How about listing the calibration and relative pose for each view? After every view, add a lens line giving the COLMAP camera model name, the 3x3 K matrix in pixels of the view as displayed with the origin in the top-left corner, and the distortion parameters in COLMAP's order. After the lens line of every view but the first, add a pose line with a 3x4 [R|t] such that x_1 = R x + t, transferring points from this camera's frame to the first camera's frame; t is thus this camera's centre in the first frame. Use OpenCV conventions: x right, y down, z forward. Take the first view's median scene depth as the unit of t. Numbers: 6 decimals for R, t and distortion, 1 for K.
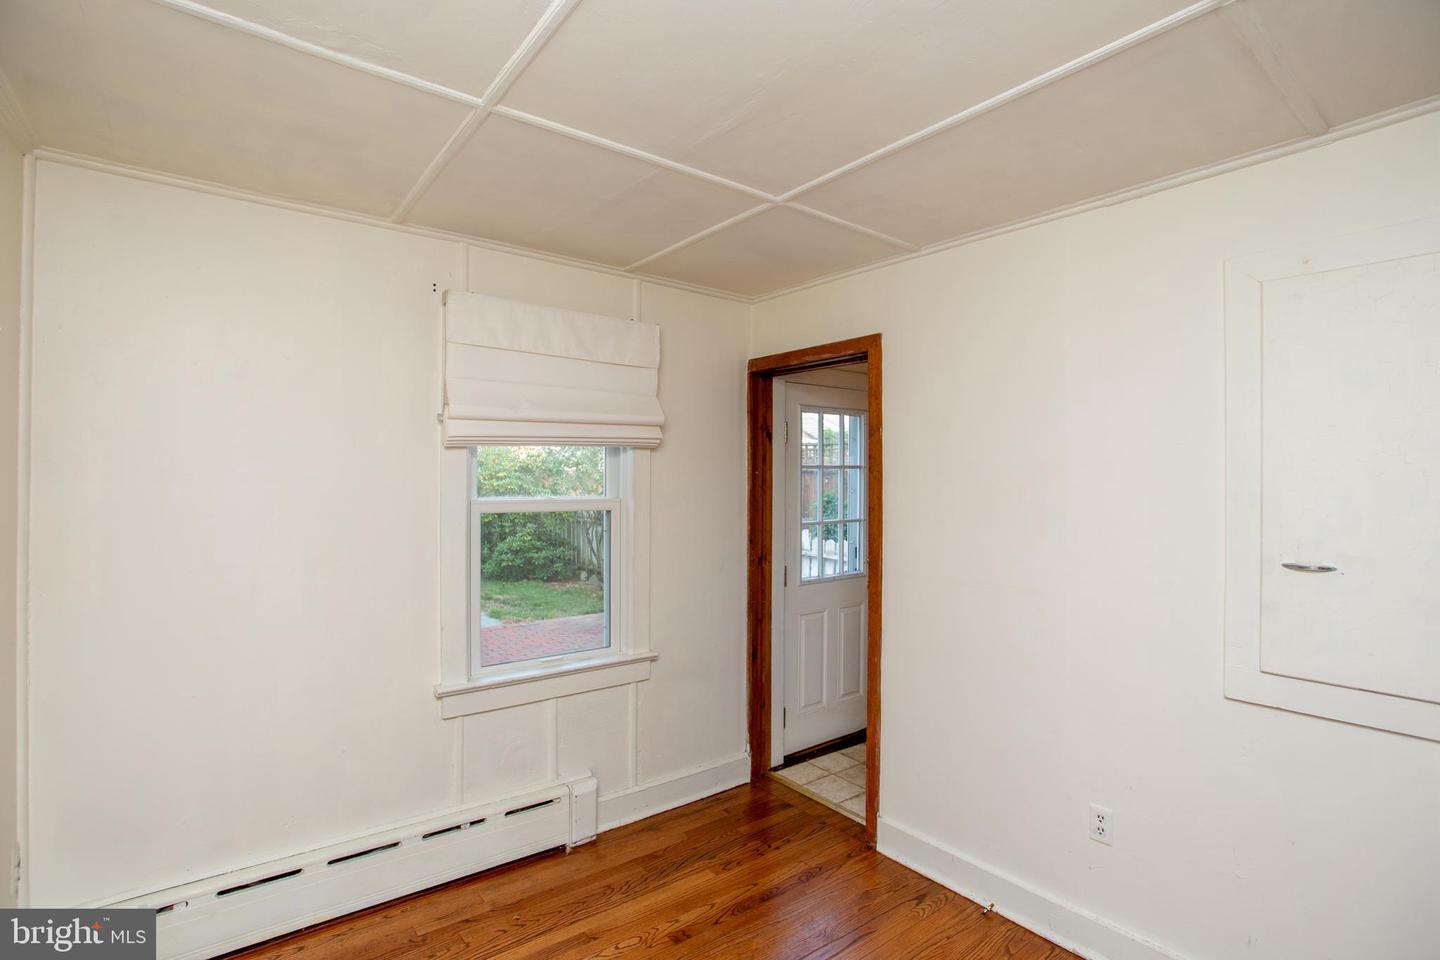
lens RADIAL K [[714.0, 0, 720.0], [0, 714.0, 480.0], [0, 0, 1]] dist [-0.000191, 0.000483]
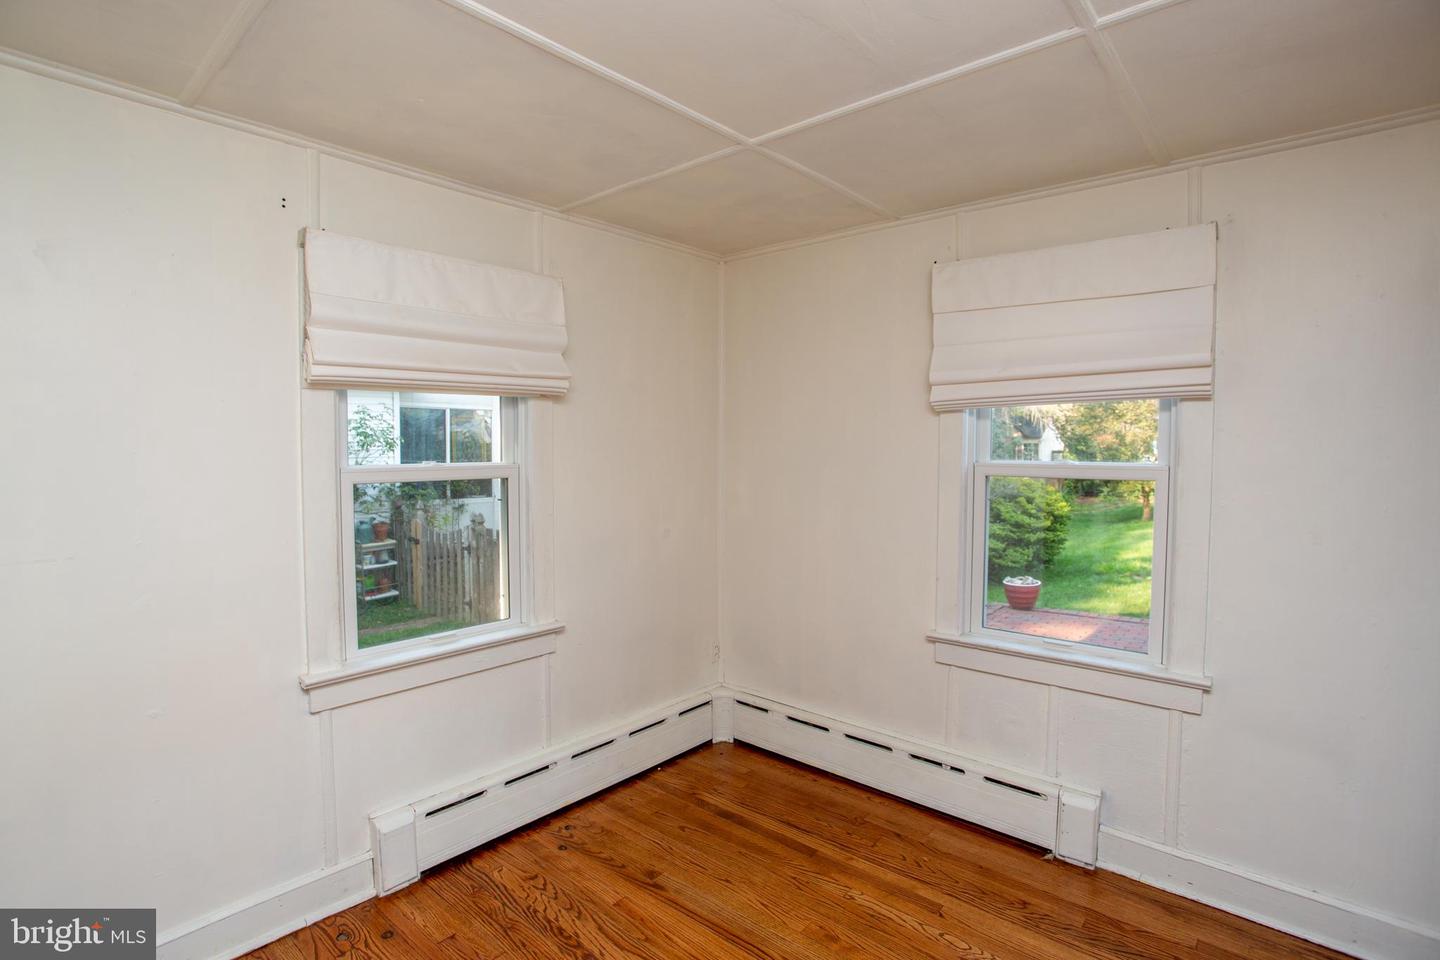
lens RADIAL K [[734.9, 0, 720.0], [0, 734.9, 480.0], [0, 0, 1]] dist [0.022915, 0.000594]
pose [[0.202056, 0.043566, -0.978405, 0.603471], [0.010374, 0.998859, 0.046619, 0.000684], [0.979319, -0.019569, 0.201373, 0.428917]]
